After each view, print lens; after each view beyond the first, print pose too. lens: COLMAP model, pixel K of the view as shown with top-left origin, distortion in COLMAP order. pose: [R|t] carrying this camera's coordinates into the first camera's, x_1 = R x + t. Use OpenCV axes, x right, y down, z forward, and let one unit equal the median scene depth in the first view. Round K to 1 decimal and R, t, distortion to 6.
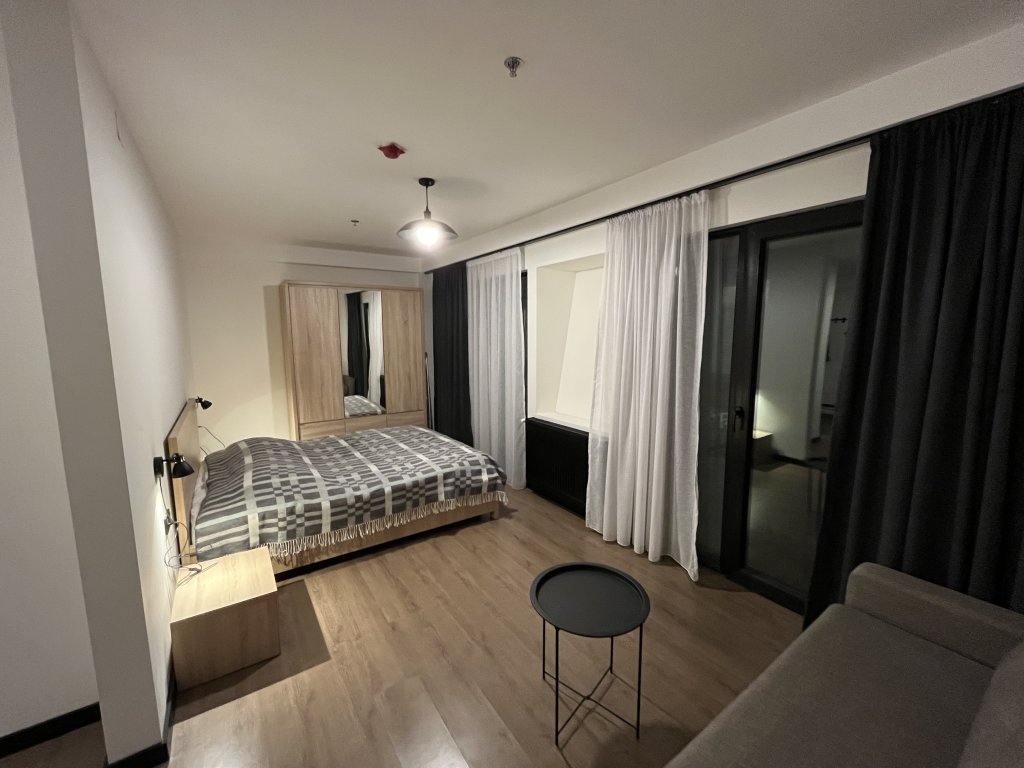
lens RADIAL K [[413.2, 0, 509.7], [0, 413.2, 385.2], [0, 0, 1]] dist [-0.002972, -0.000224]
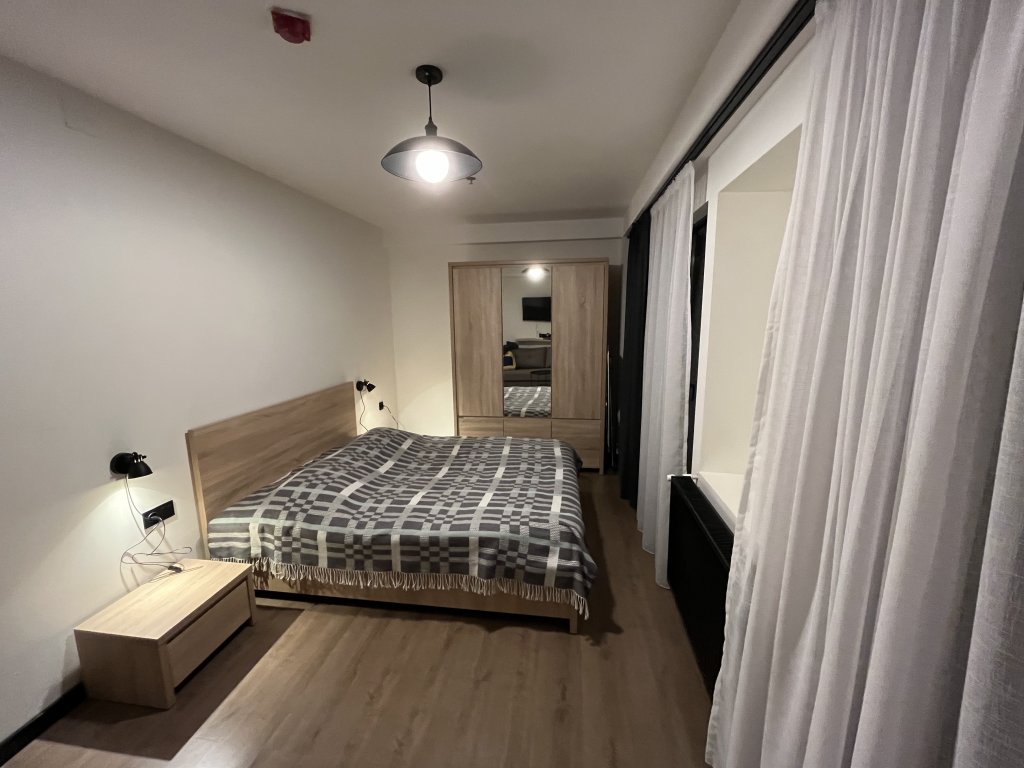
lens RADIAL K [[413.2, 0, 509.7], [0, 413.2, 385.2], [0, 0, 1]] dist [-0.002972, -0.000224]
pose [[0.736727, 0.107983, -0.667512, 0.304766], [-0.077100, 0.994143, 0.075727, -0.086535], [0.671780, -0.004326, 0.740738, 0.569990]]
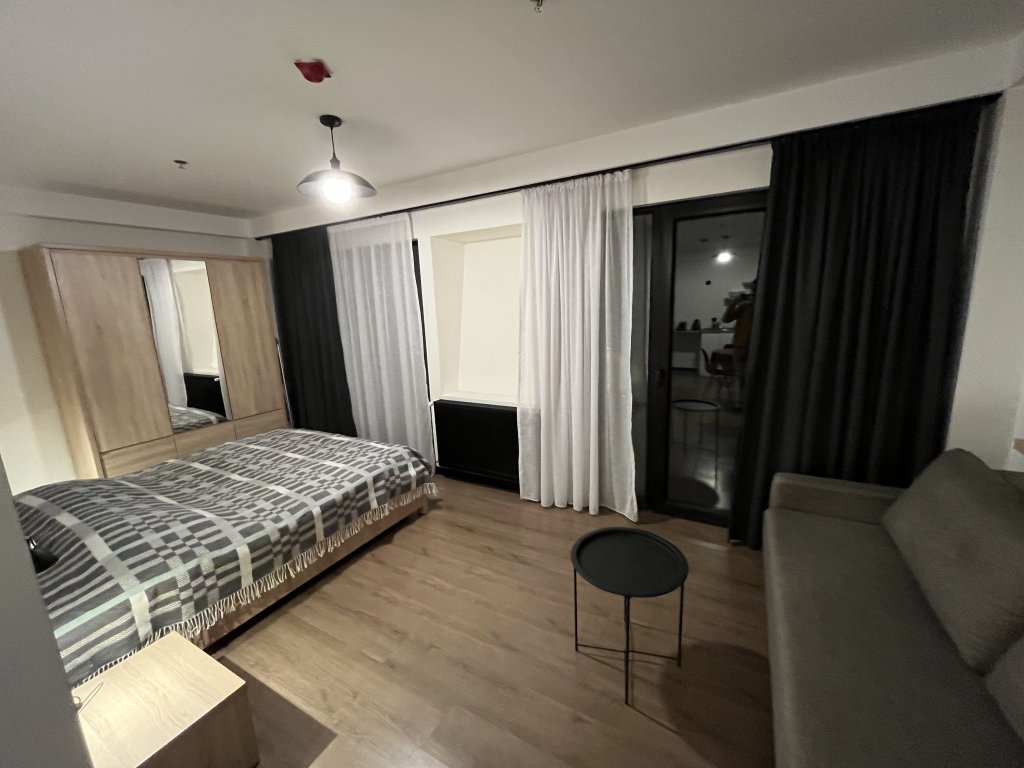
lens RADIAL K [[413.2, 0, 509.7], [0, 413.2, 385.2], [0, 0, 1]] dist [-0.002972, -0.000224]
pose [[0.895773, -0.117094, 0.428813, -0.263194], [0.090668, 0.992531, 0.081624, -0.022118], [-0.435168, -0.034237, 0.899698, 0.112660]]
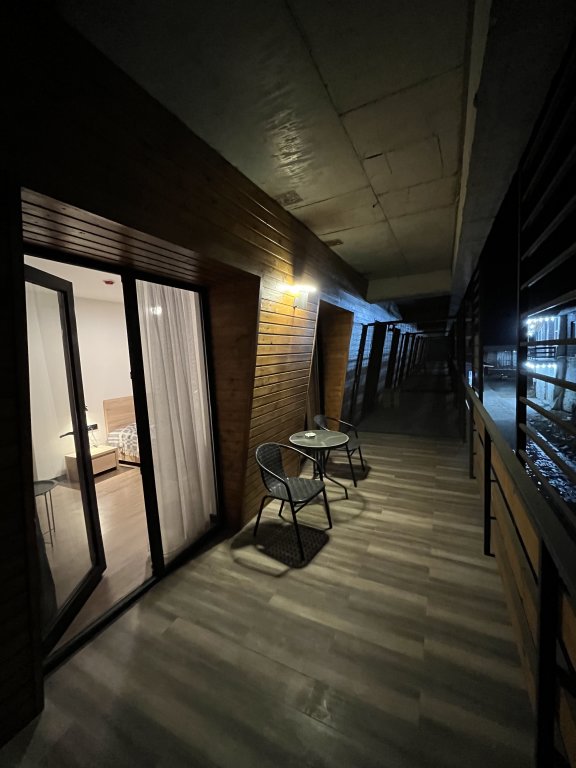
lens RADIAL K [[309.9, 0, 288.0], [0, 309.9, 384.0], [0, 0, 1]] dist [-0.002972, -0.000224]
pose [[0.479172, 0.059462, -0.875704, 1.229466], [-0.055960, 0.997742, 0.037128, -0.099221], [0.875935, 0.031214, 0.481418, 0.791474]]
